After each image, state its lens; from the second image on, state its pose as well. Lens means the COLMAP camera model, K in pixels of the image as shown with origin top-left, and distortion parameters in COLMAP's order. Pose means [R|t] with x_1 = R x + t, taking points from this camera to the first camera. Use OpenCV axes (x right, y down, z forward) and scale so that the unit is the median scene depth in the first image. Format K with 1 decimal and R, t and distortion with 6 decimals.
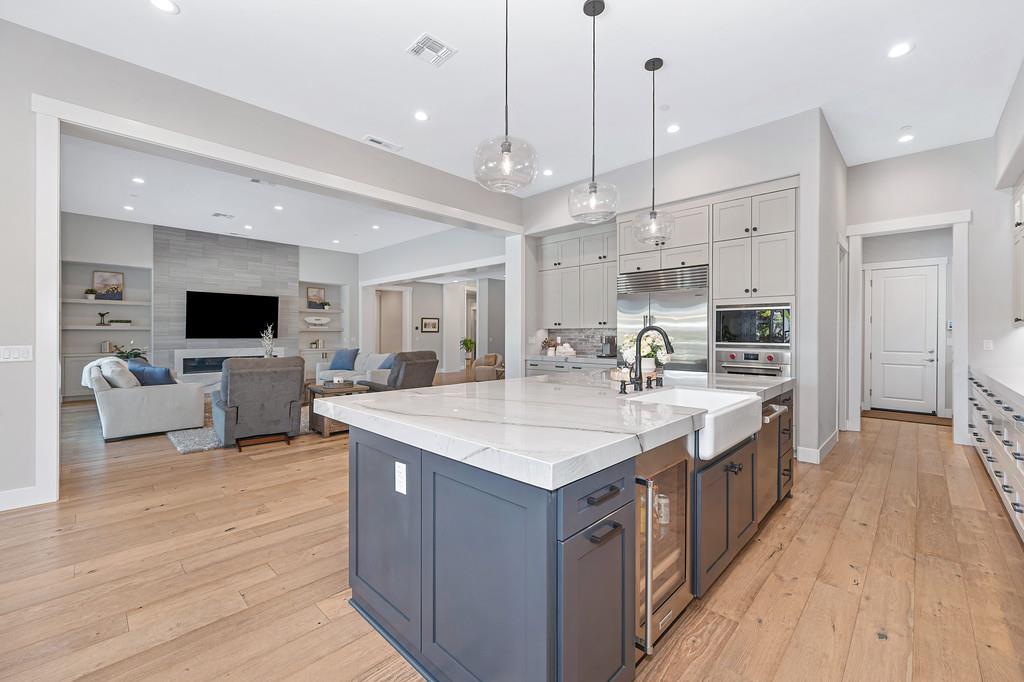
lens RADIAL K [[426.3, 0, 515.1], [0, 426.3, 333.4], [0, 0, 1]] dist [-0.004754, -0.000276]
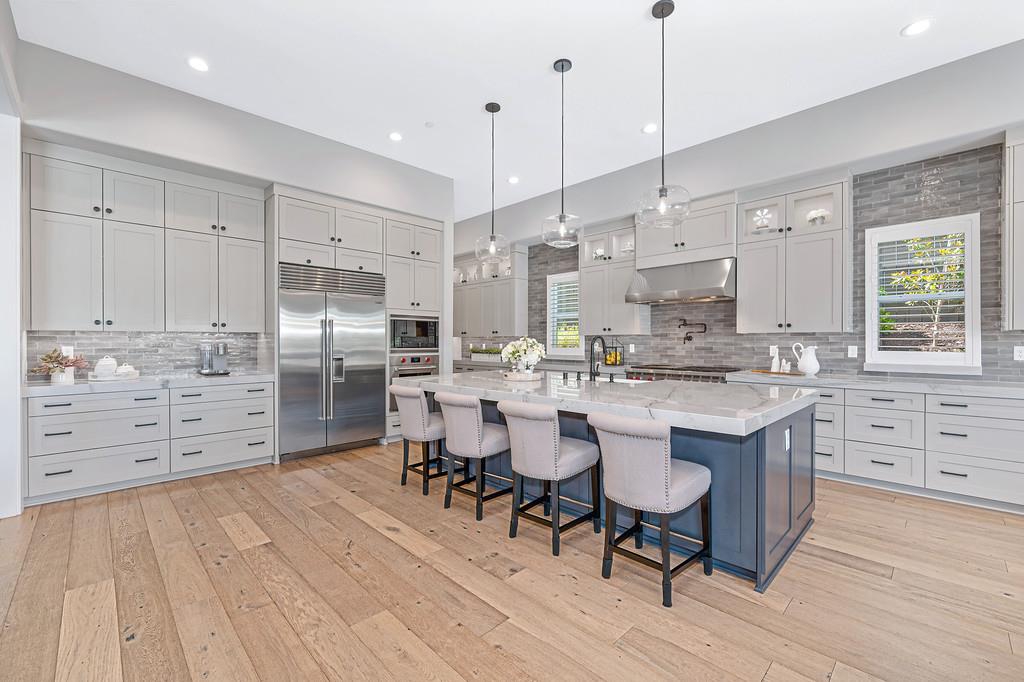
lens RADIAL K [[426.3, 0, 516.9], [0, 426.3, 343.2], [0, 0, 1]] dist [-0.004754, -0.000276]
pose [[0.010421, -0.007717, 0.999916, -0.601553], [-0.001615, 0.999969, 0.007735, -0.001130], [-0.999944, -0.001696, 0.010409, 0.663581]]
